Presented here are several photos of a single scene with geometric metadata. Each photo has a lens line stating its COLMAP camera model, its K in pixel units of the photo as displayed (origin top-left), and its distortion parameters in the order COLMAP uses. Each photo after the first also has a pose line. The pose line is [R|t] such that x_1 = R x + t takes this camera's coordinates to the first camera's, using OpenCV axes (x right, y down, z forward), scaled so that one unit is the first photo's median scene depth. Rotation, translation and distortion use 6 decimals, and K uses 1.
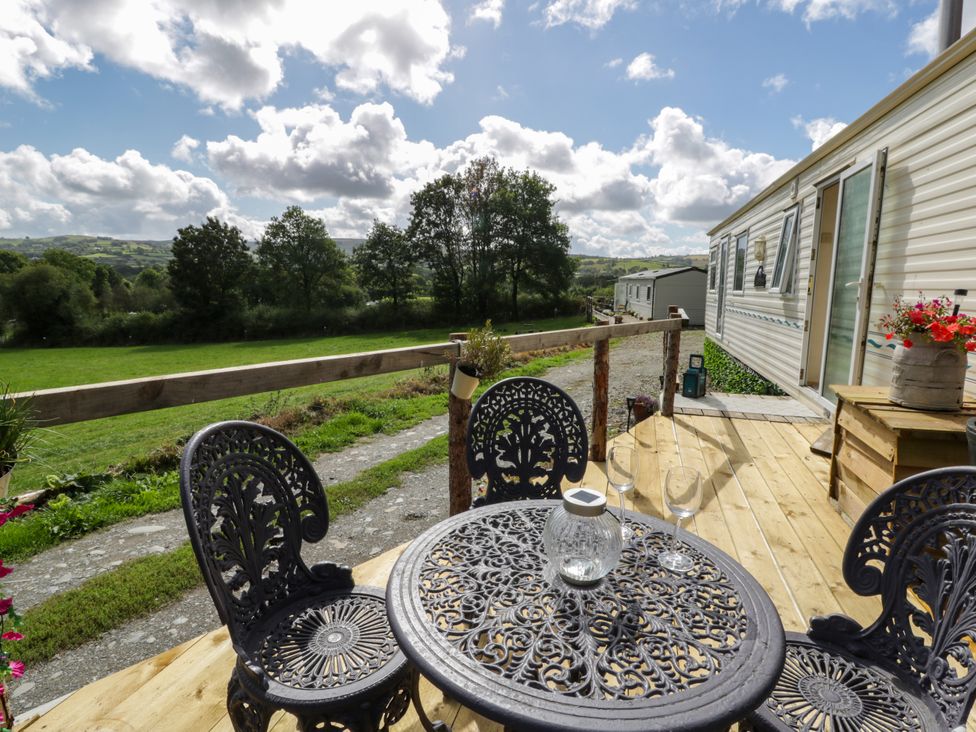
lens RADIAL K [[517.3, 0, 493.5], [0, 517.3, 365.5], [0, 0, 1]] dist [0.001788, 0.002242]
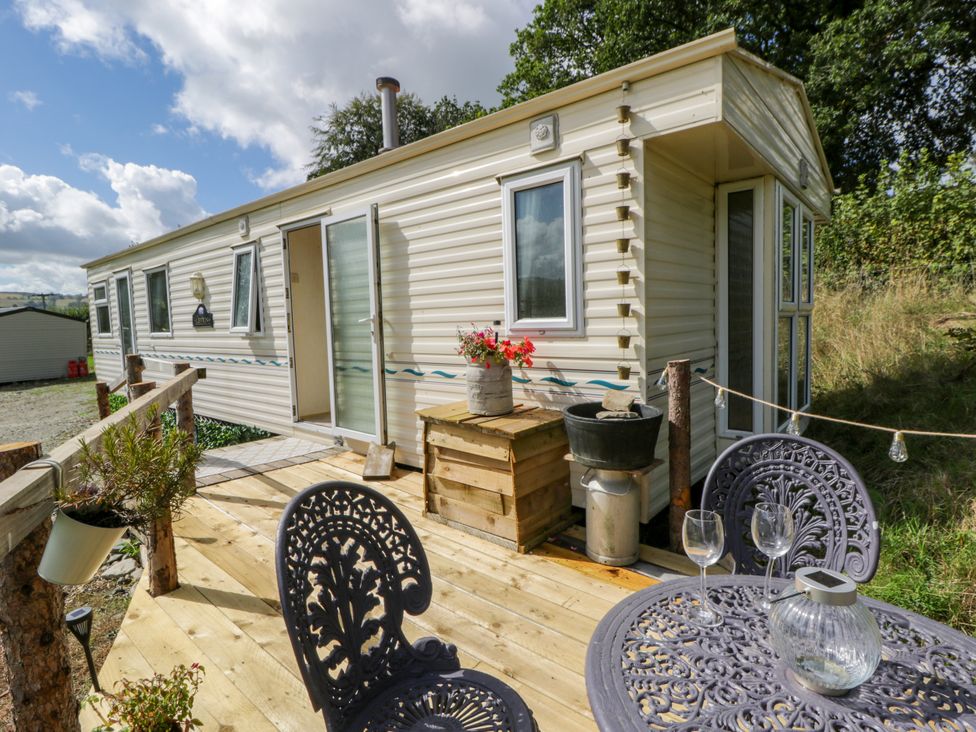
lens RADIAL K [[517.3, 0, 490.1], [0, 517.3, 359.7], [0, 0, 1]] dist [0.001788, 0.002242]
pose [[0.408672, -0.092114, 0.908021, -0.209199], [0.170663, 0.985058, 0.023119, -0.053991], [-0.896583, 0.145517, 0.418286, 0.312471]]
